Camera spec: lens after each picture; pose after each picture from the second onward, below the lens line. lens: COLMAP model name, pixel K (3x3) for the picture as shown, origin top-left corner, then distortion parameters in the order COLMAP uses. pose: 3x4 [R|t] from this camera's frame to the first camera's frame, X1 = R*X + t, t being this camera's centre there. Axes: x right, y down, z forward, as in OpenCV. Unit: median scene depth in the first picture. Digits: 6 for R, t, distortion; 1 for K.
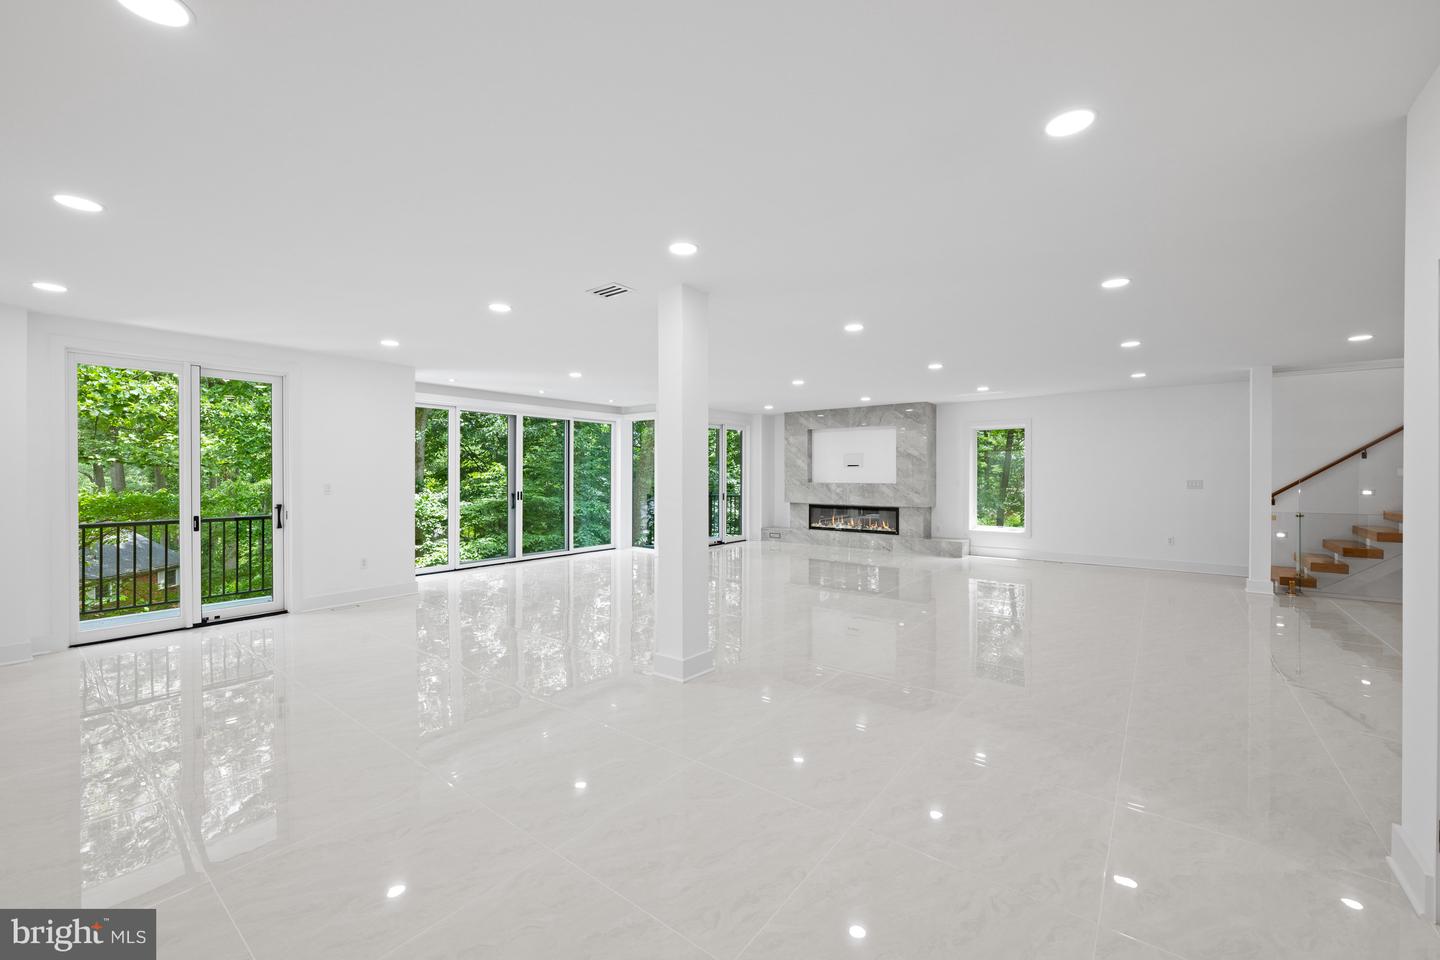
lens RADIAL K [[580.8, 0, 716.5], [0, 580.8, 474.8], [0, 0, 1]] dist [0.000917, 0.000106]
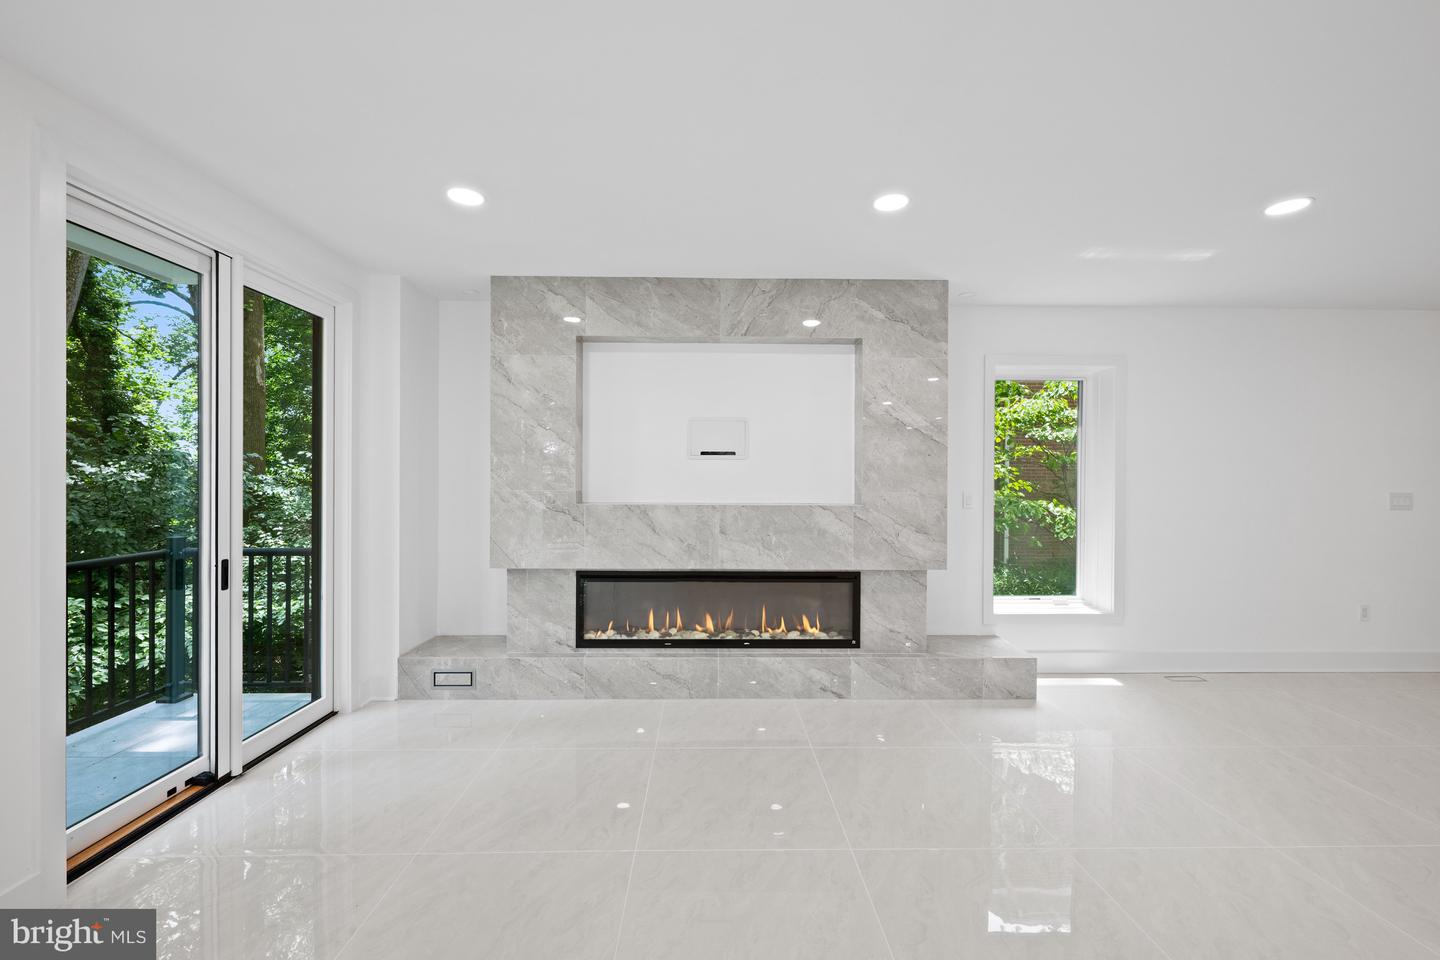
lens RADIAL K [[580.8, 0, 722.3], [0, 580.8, 483.5], [0, 0, 1]] dist [0.000917, 0.000106]
pose [[0.778300, -0.001748, 0.627890, 0.020852], [-0.004284, 0.999958, 0.008093, -0.000808], [-0.627878, -0.008988, 0.778260, 0.704769]]
